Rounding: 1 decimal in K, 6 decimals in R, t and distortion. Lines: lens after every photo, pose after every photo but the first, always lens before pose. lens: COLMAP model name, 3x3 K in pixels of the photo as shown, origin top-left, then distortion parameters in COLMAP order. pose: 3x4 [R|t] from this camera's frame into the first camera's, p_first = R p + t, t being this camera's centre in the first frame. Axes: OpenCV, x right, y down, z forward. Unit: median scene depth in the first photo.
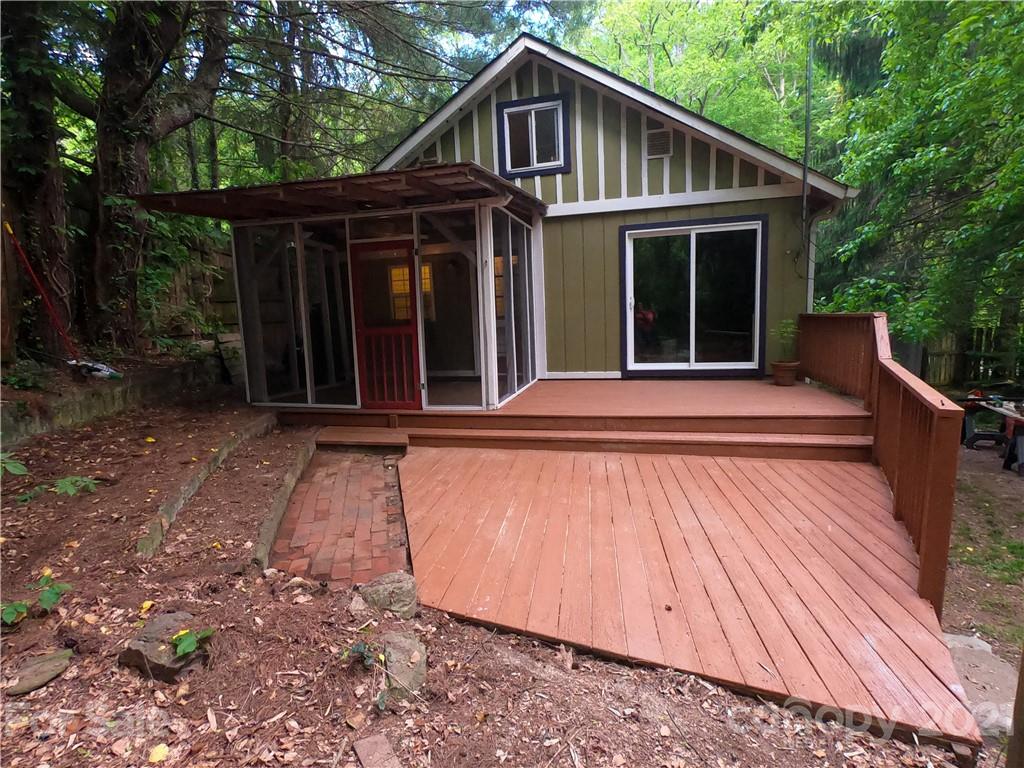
lens RADIAL K [[455.4, 0, 508.6], [0, 455.4, 380.8], [0, 0, 1]] dist [0.000331, 0.000017]
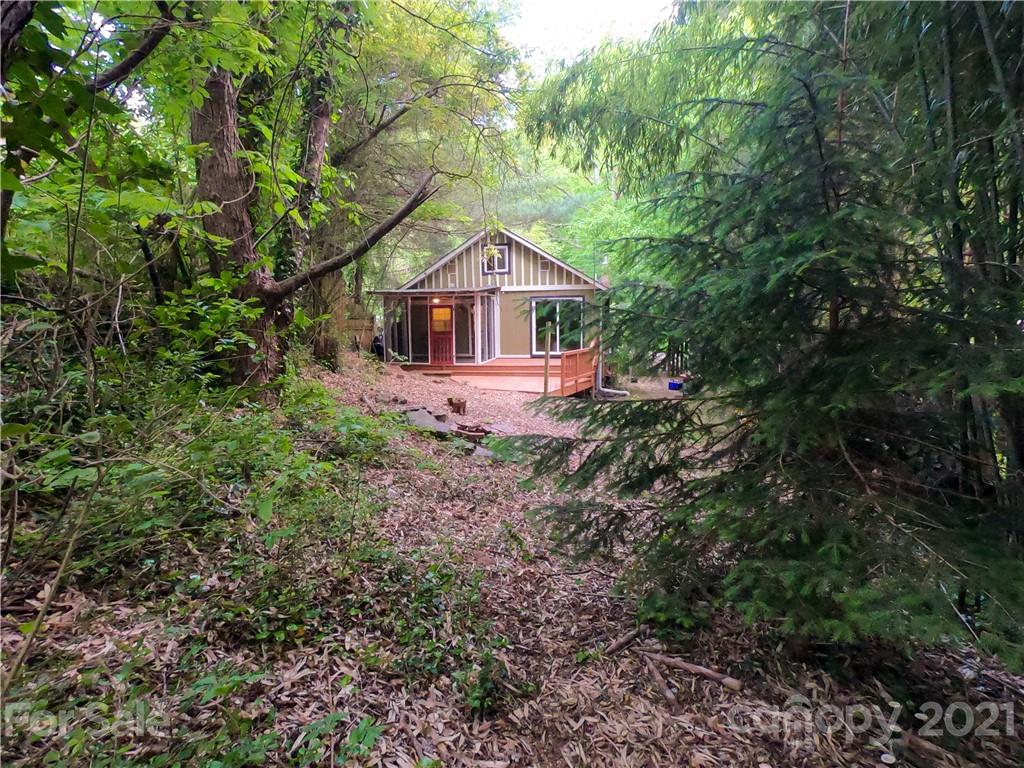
lens RADIAL K [[455.4, 0, 512.7], [0, 455.4, 385.7], [0, 0, 1]] dist [0.000331, 0.000017]
pose [[0.996603, 0.017894, 0.080393, -0.042664], [-0.017611, 0.999836, -0.004229, 0.164548], [-0.080455, 0.002799, 0.996754, -1.500721]]
